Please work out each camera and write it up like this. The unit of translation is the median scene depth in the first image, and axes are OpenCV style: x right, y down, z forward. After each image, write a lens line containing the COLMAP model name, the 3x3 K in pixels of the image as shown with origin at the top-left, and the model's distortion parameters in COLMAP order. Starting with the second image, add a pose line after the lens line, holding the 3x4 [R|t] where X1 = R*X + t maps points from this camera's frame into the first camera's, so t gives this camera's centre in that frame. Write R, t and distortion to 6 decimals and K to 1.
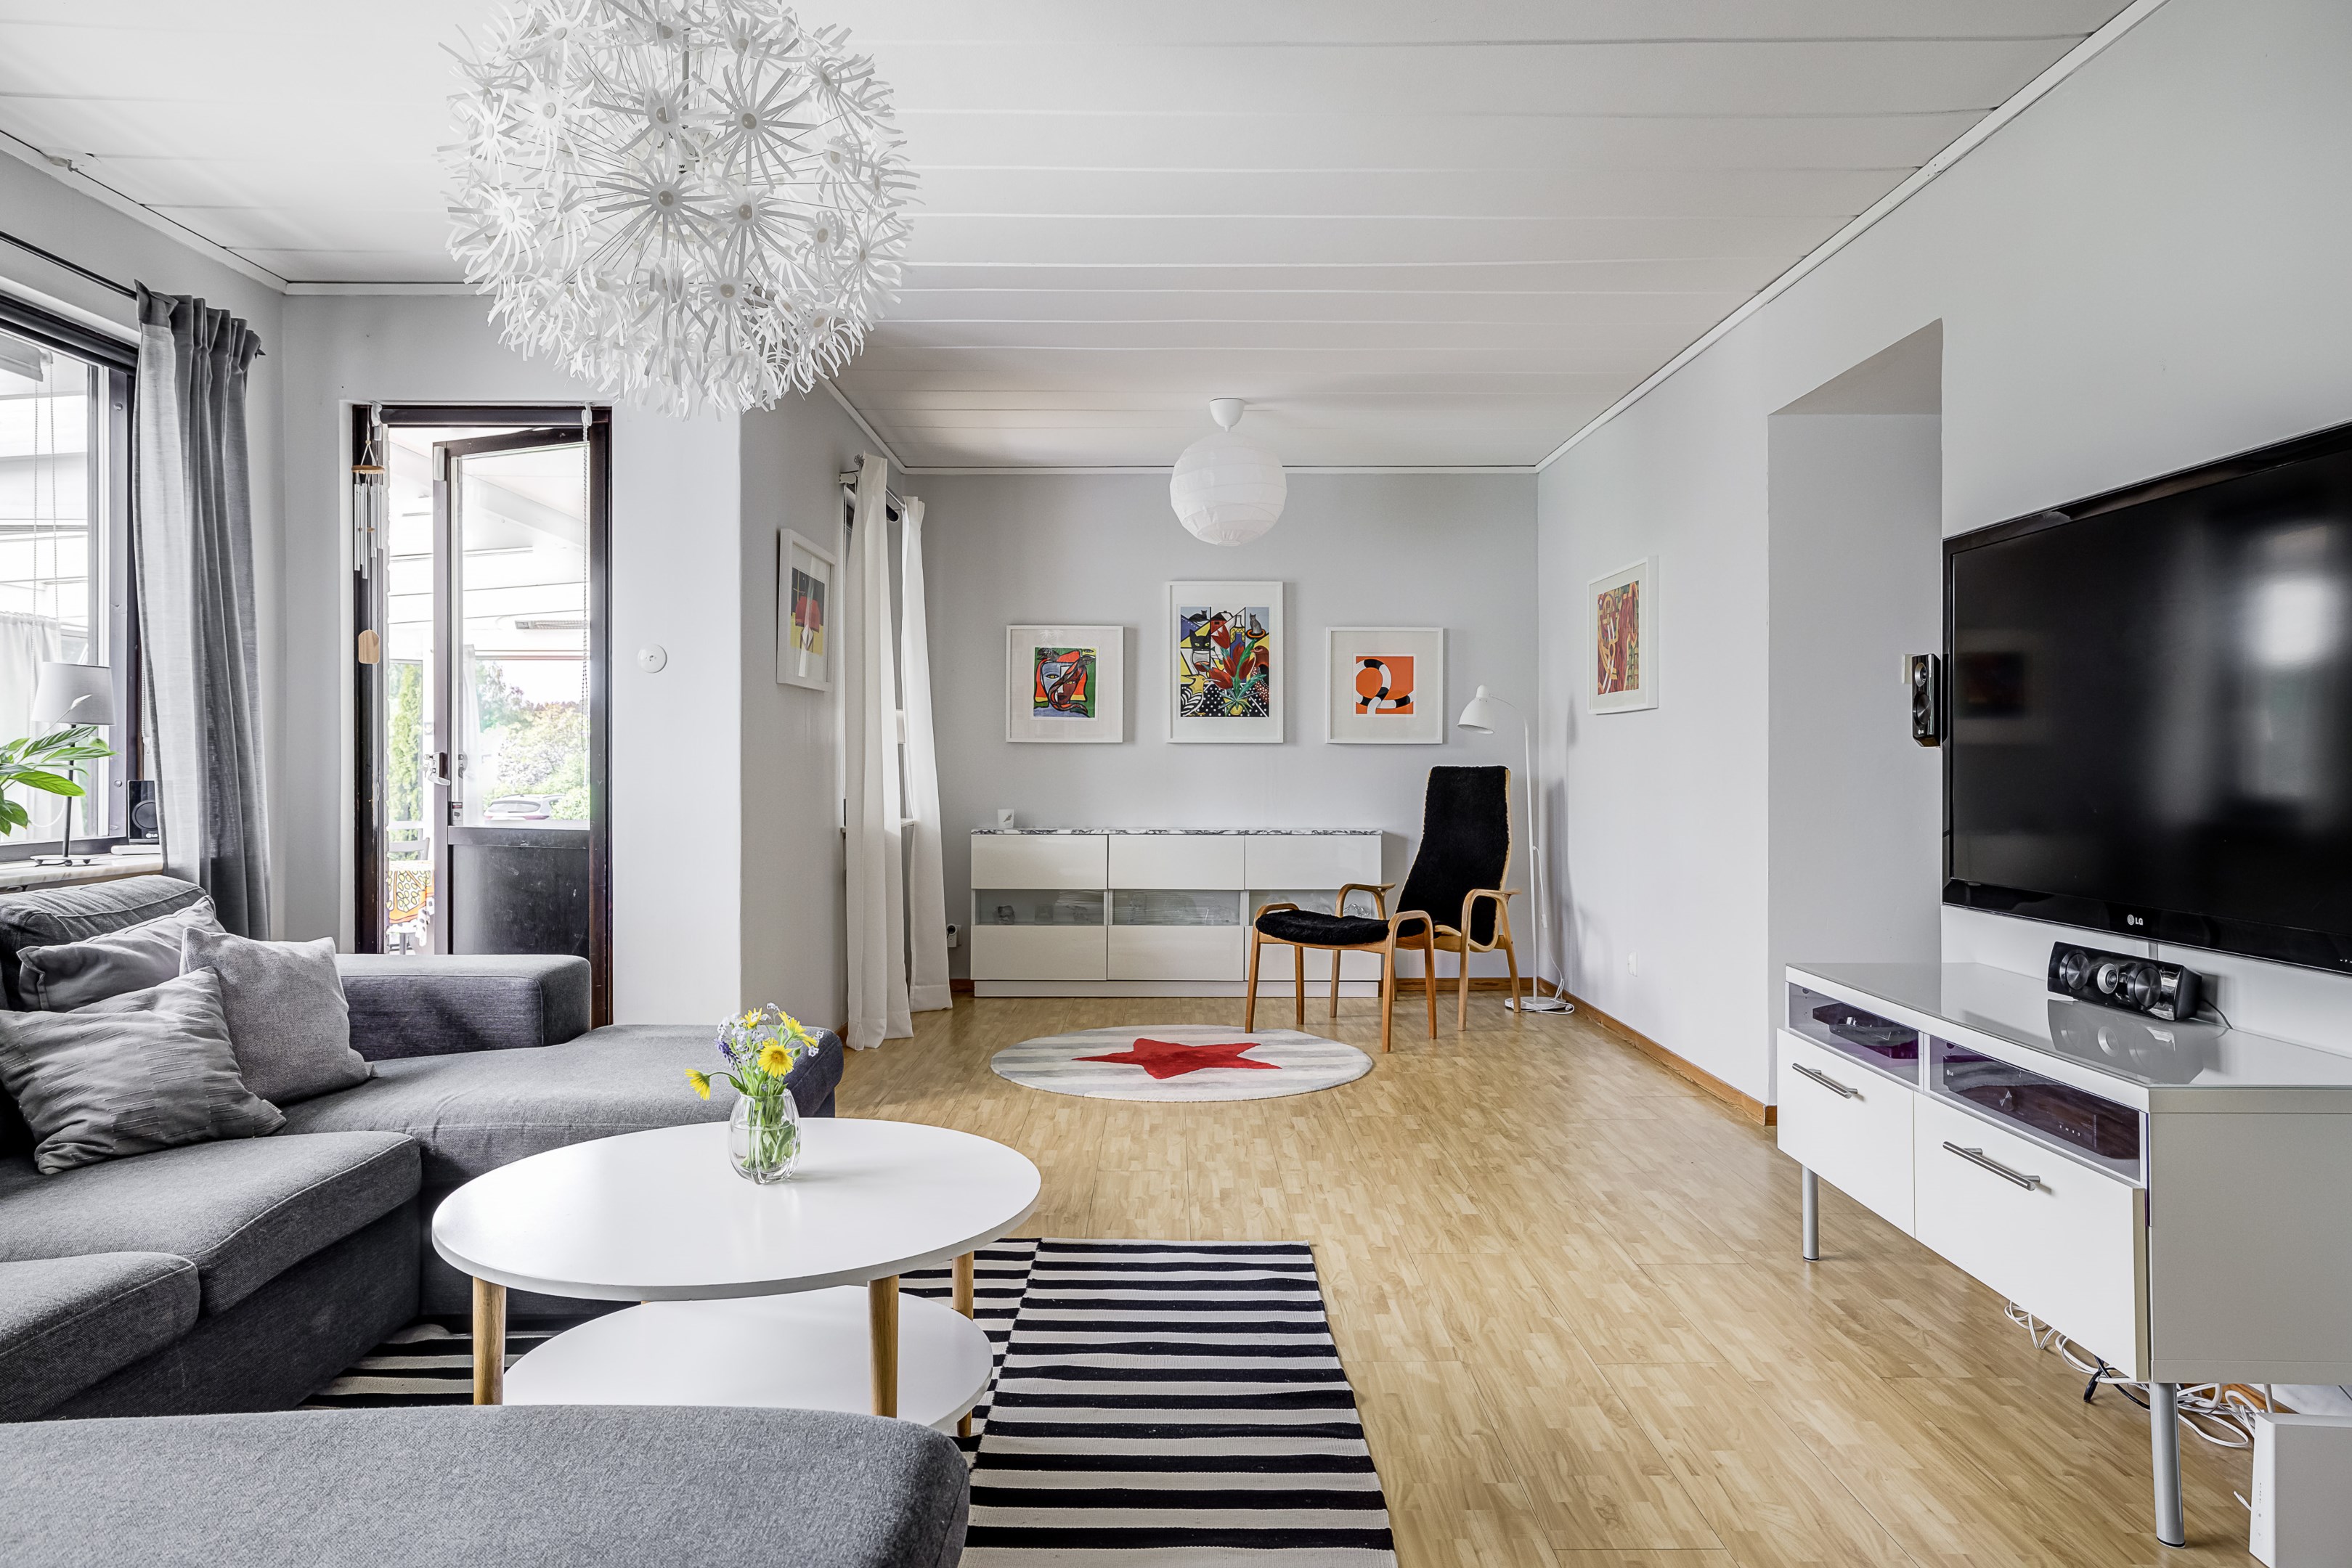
lens RADIAL K [[1532.9, 0, 1177.0], [0, 1532.9, 774.7], [0, 0, 1]] dist [0.005992, 0.000898]
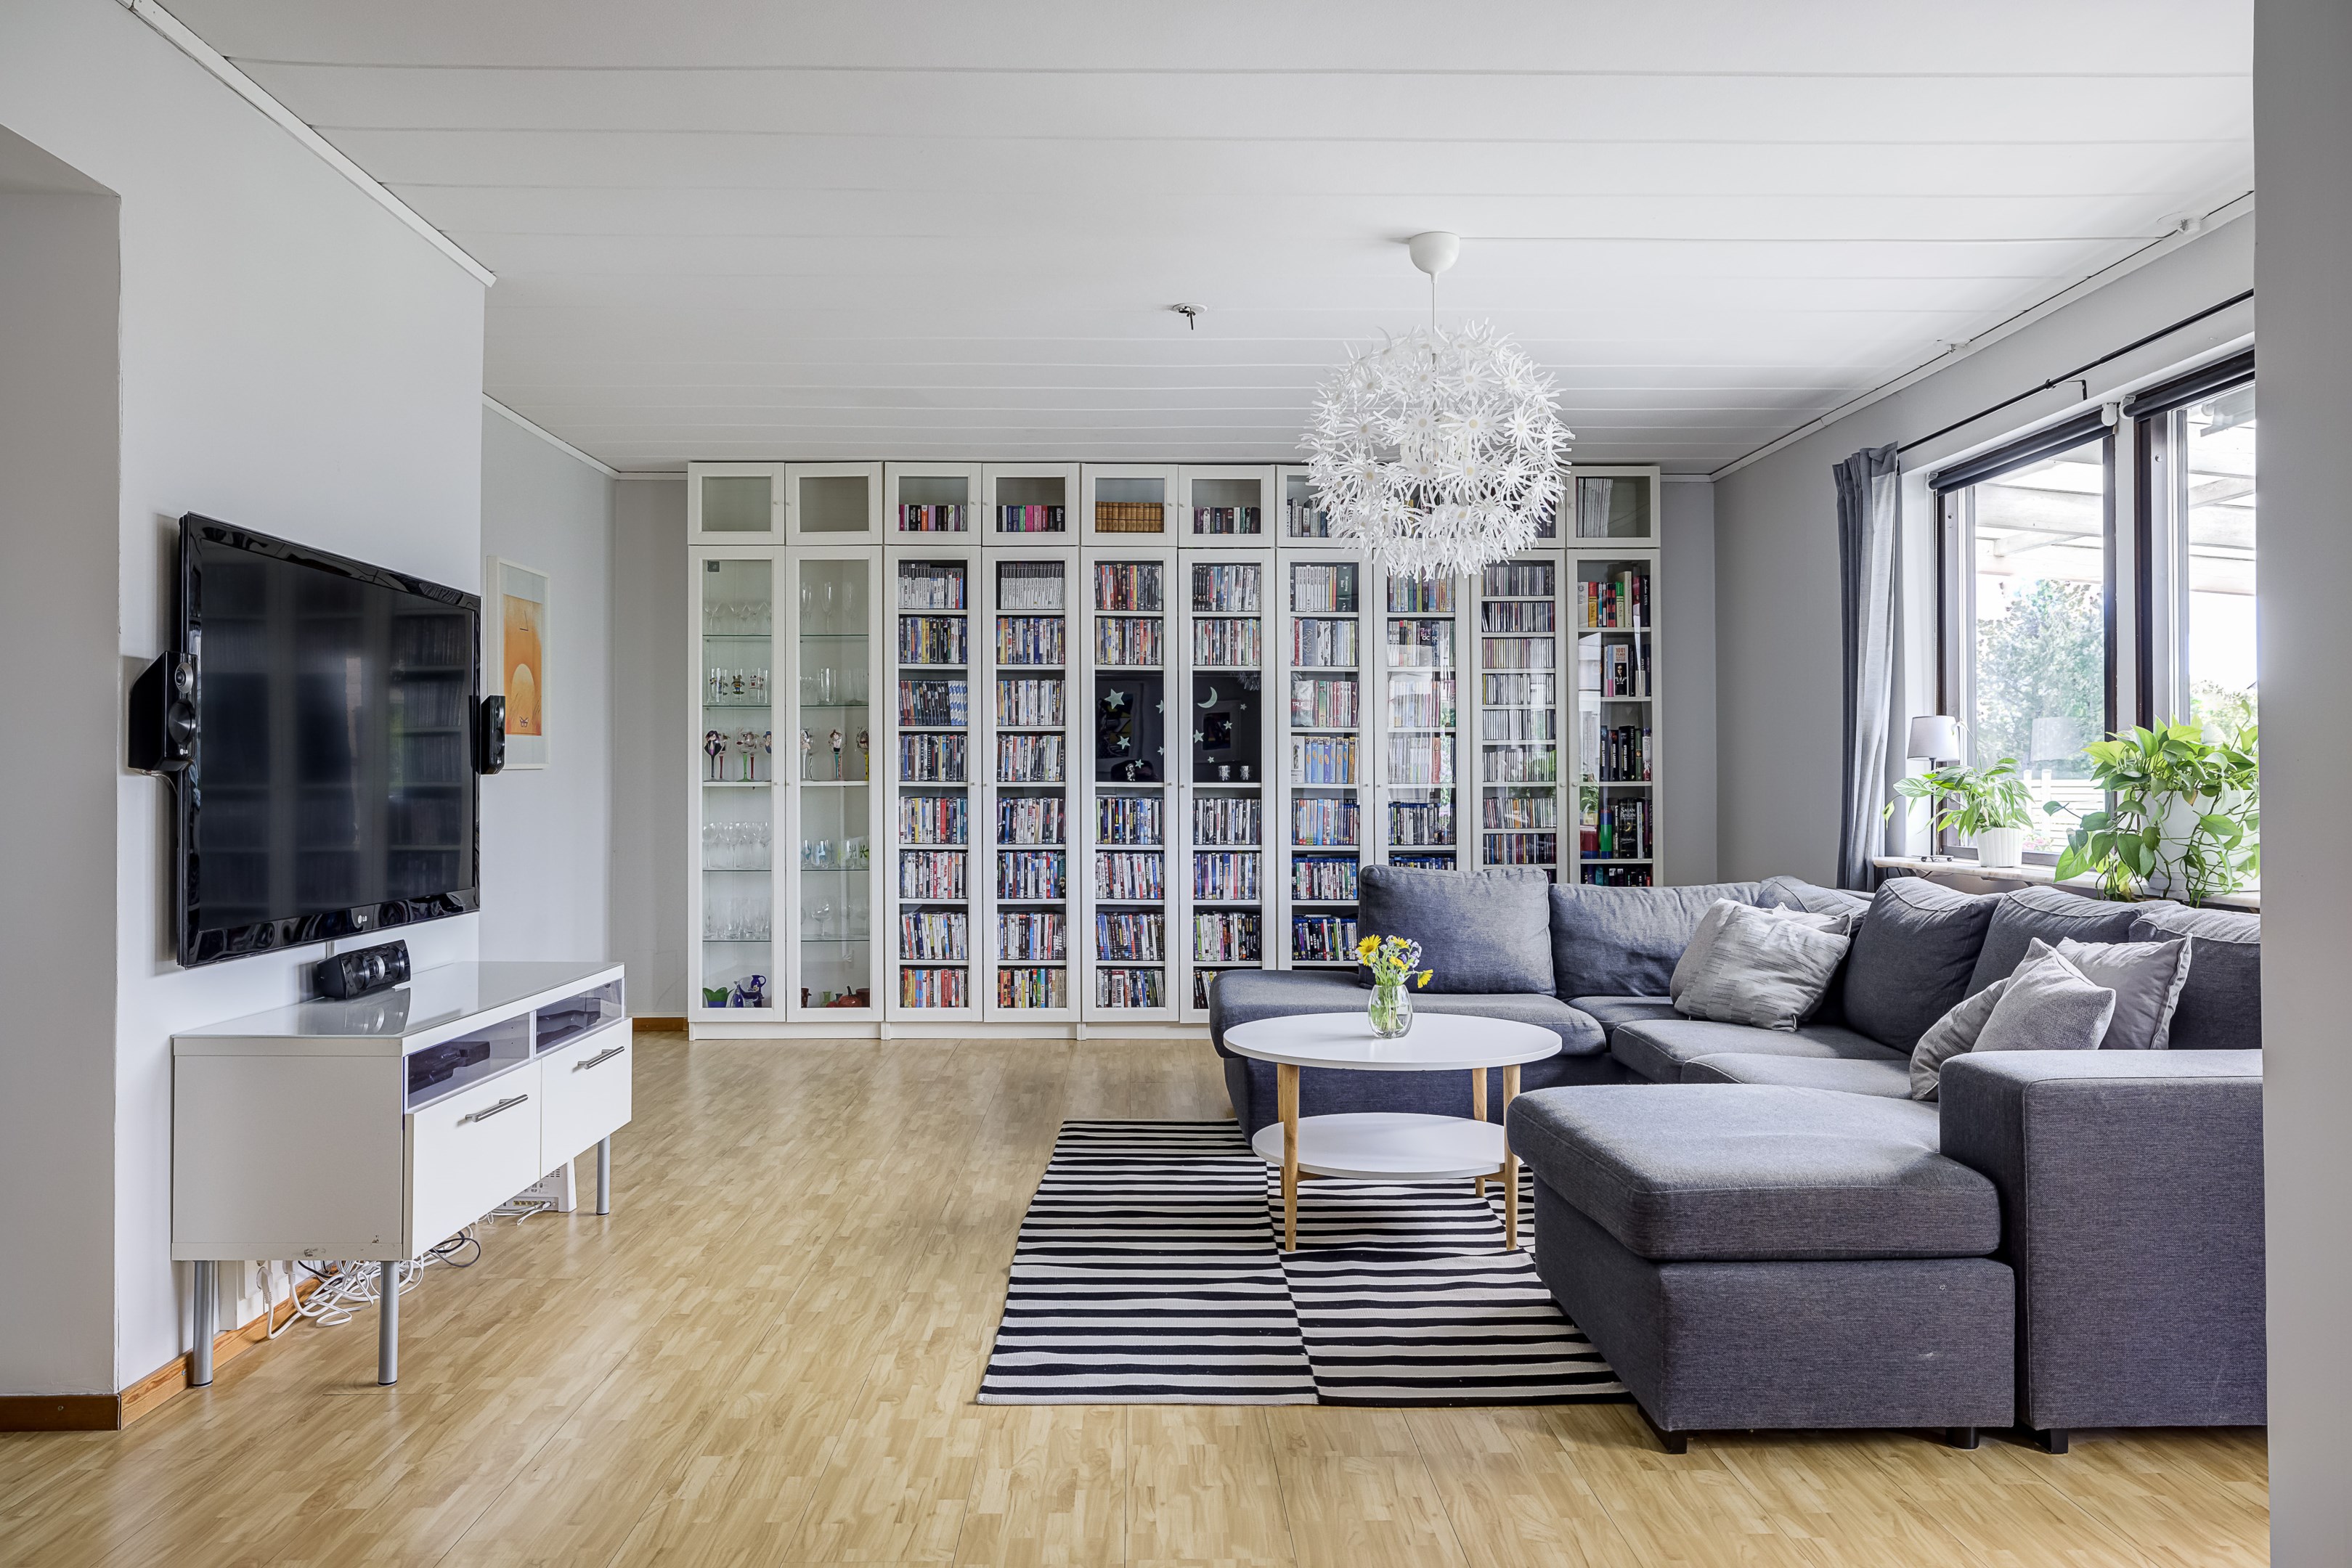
lens RADIAL K [[1667.9, 0, 1174.4], [0, 1667.9, 775.6], [0, 0, 1]] dist [-0.006172, -0.002037]
pose [[-0.999844, 0.000093, -0.017670, -0.000119], [0.000027, 0.999993, 0.003738, -0.020116], [0.017670, 0.003737, -0.999837, 1.971824]]
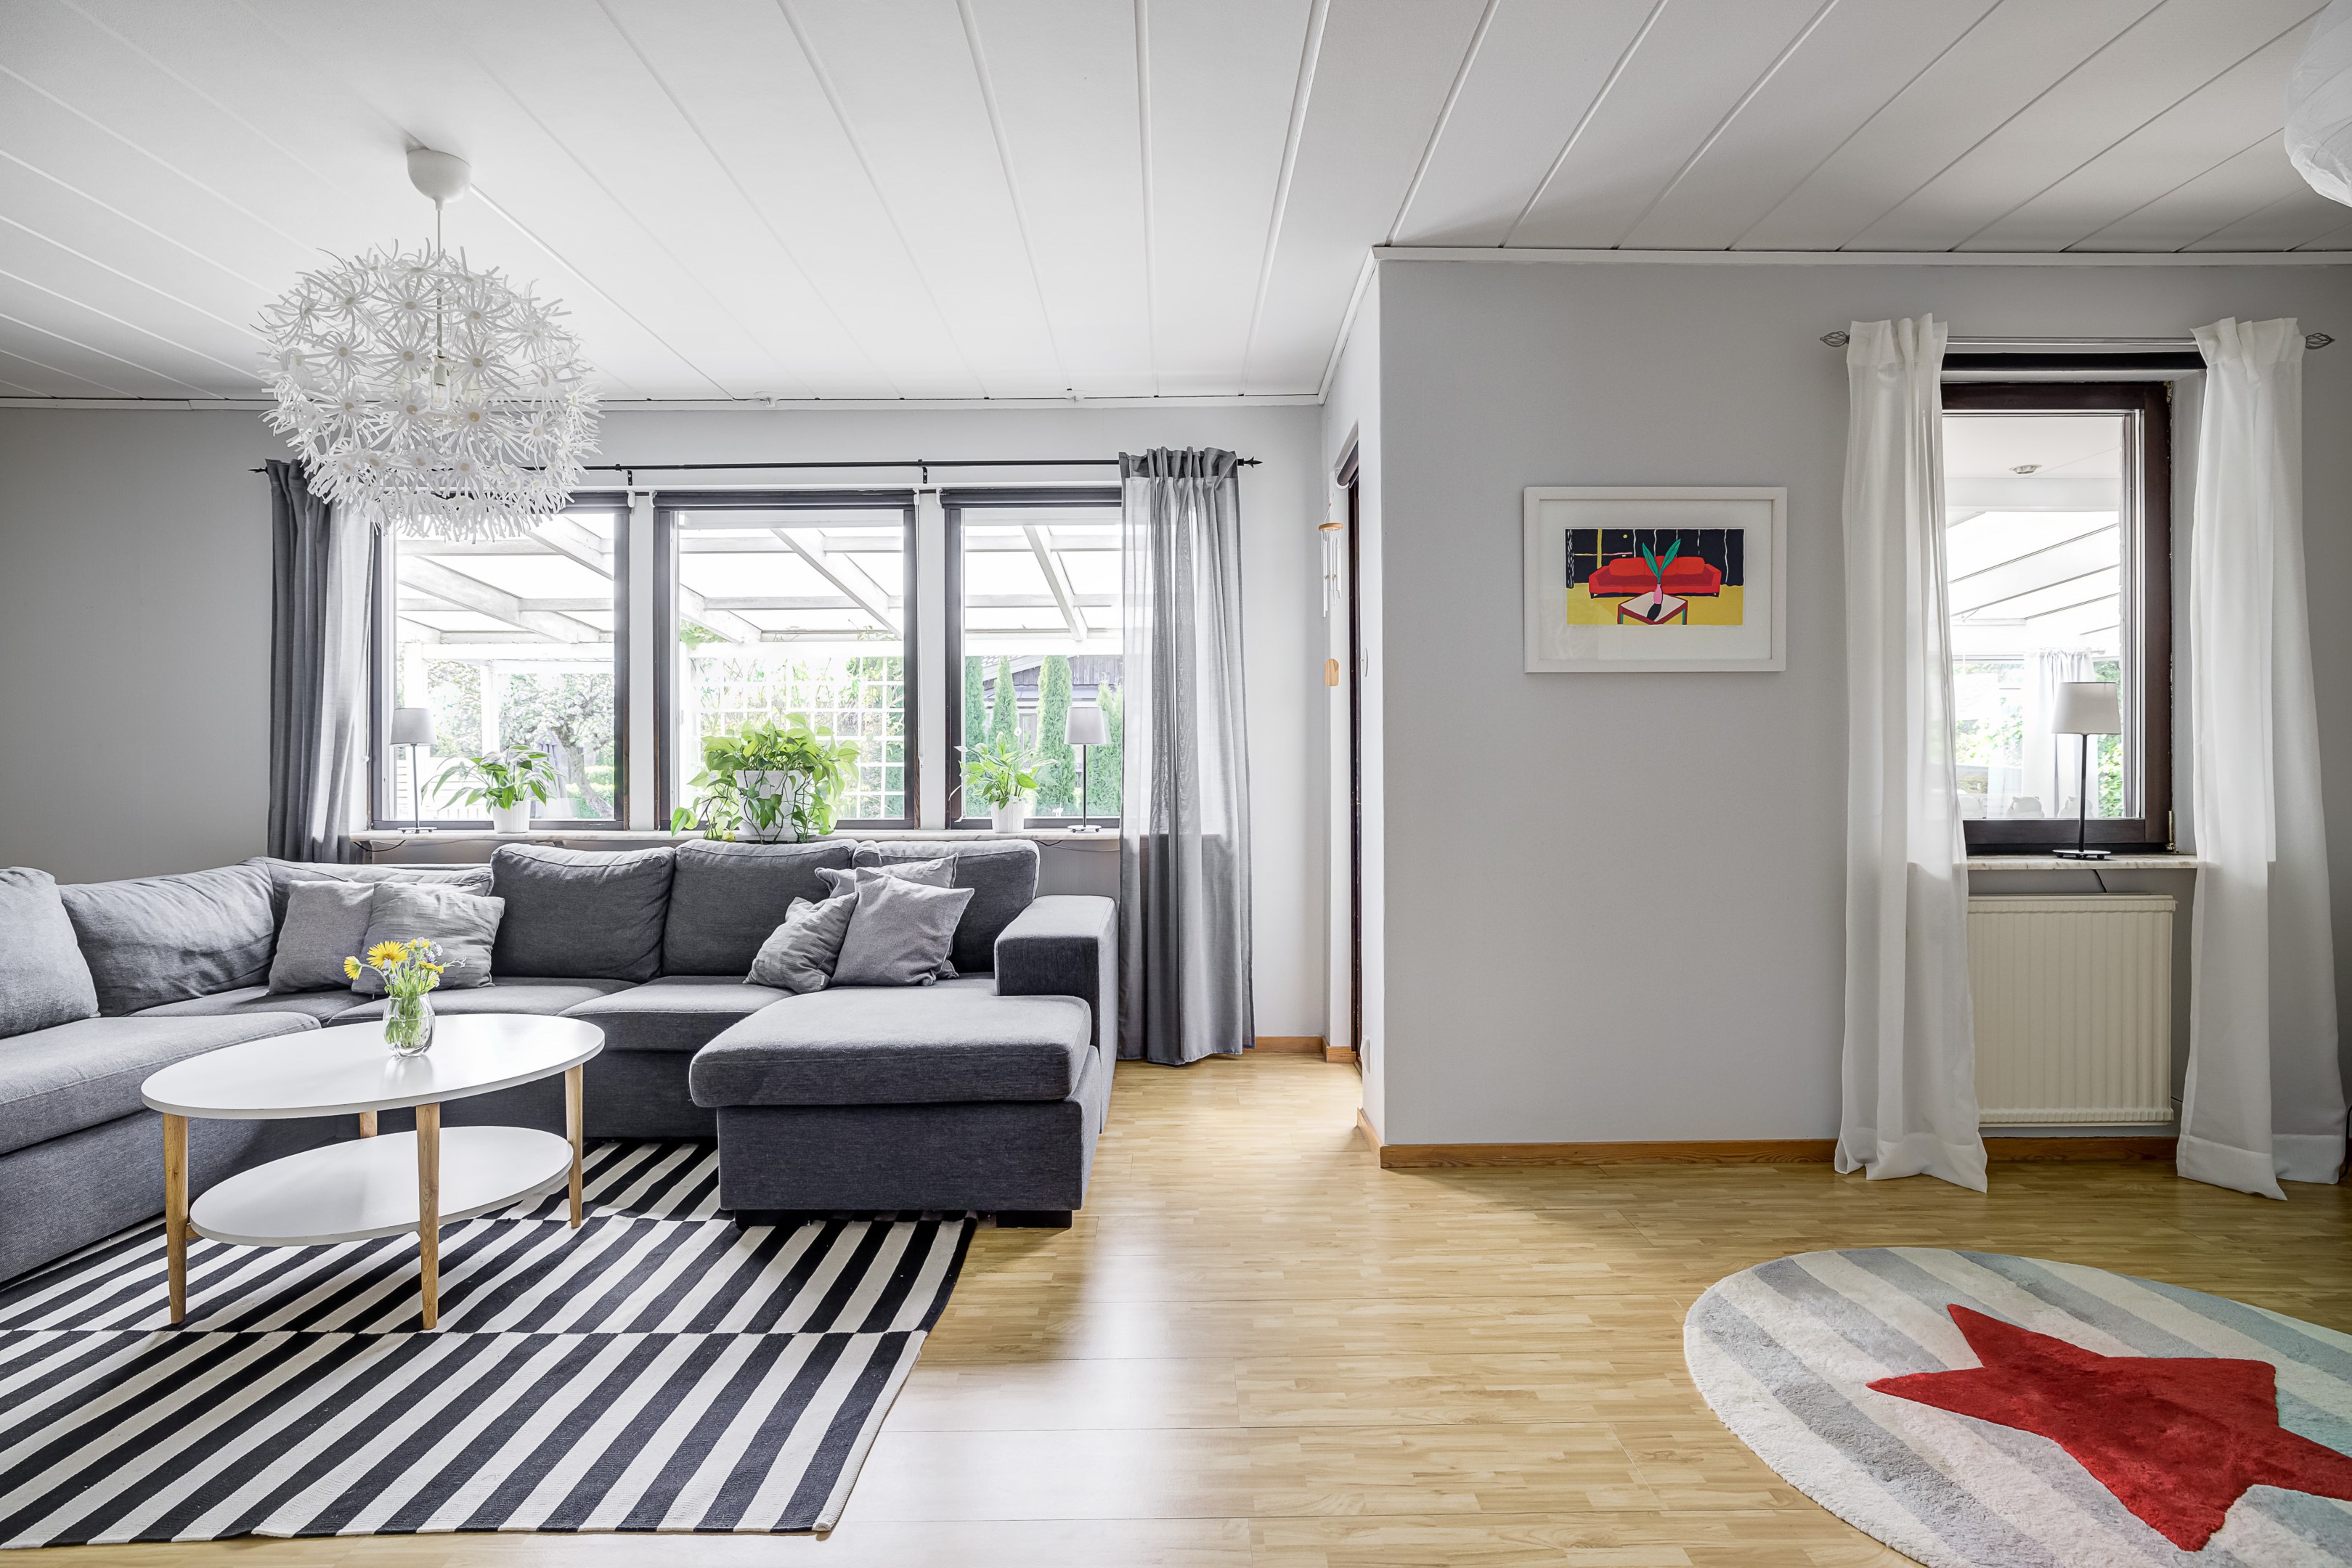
lens RADIAL K [[1231.4, 0, 1173.7], [0, 1231.4, 770.4], [0, 0, 1]] dist [-0.000809, 0.000082]
pose [[0.006397, 0.001146, -0.999979, 0.630136], [-0.006758, 0.999977, 0.001103, -0.008541], [0.999957, 0.006751, 0.006404, 1.207293]]
